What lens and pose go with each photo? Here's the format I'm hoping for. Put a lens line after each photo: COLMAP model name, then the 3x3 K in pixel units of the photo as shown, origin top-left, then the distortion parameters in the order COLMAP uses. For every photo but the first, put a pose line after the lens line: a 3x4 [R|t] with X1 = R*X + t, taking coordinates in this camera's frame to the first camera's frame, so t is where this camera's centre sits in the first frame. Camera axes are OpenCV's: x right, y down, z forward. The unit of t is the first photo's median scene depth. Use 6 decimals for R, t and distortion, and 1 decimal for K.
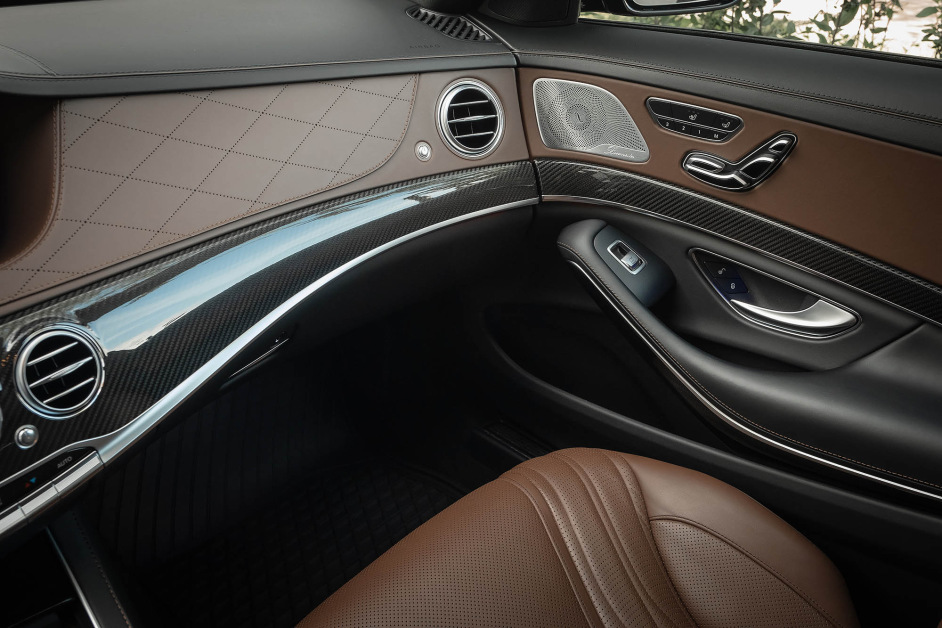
lens RADIAL K [[828.5, 0, 471.0], [0, 828.5, 314.0], [0, 0, 1]] dist [-0.002453, 0.001275]
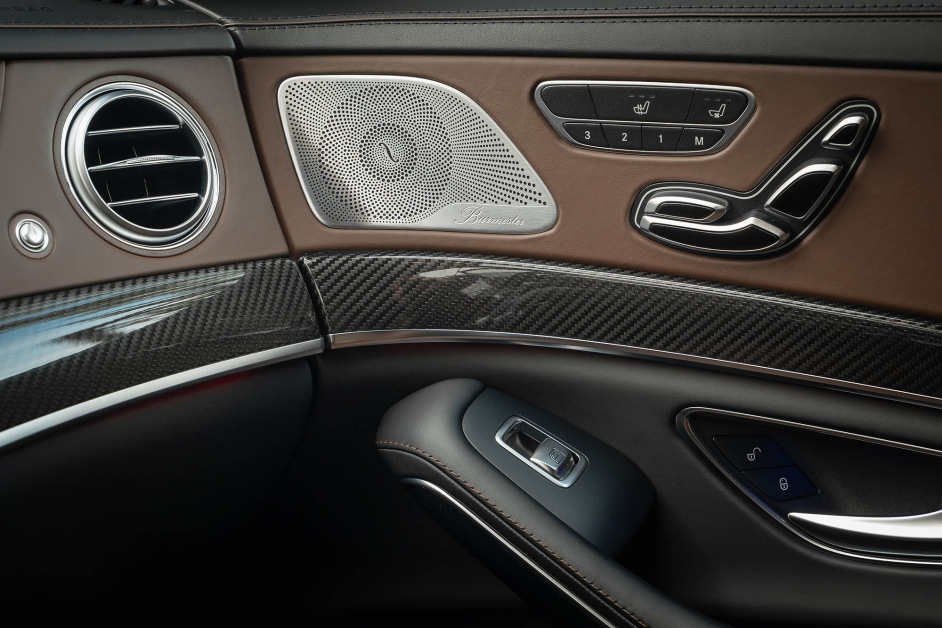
lens RADIAL K [[1449.7, 0, 471.0], [0, 1449.7, 314.0], [0, 0, 1]] dist [0.003965, -0.028165]
pose [[0.968438, -0.100208, 0.228224, -0.014387], [0.160836, 0.950729, -0.265040, 0.061655], [-0.190420, 0.293381, 0.936839, 0.292518]]
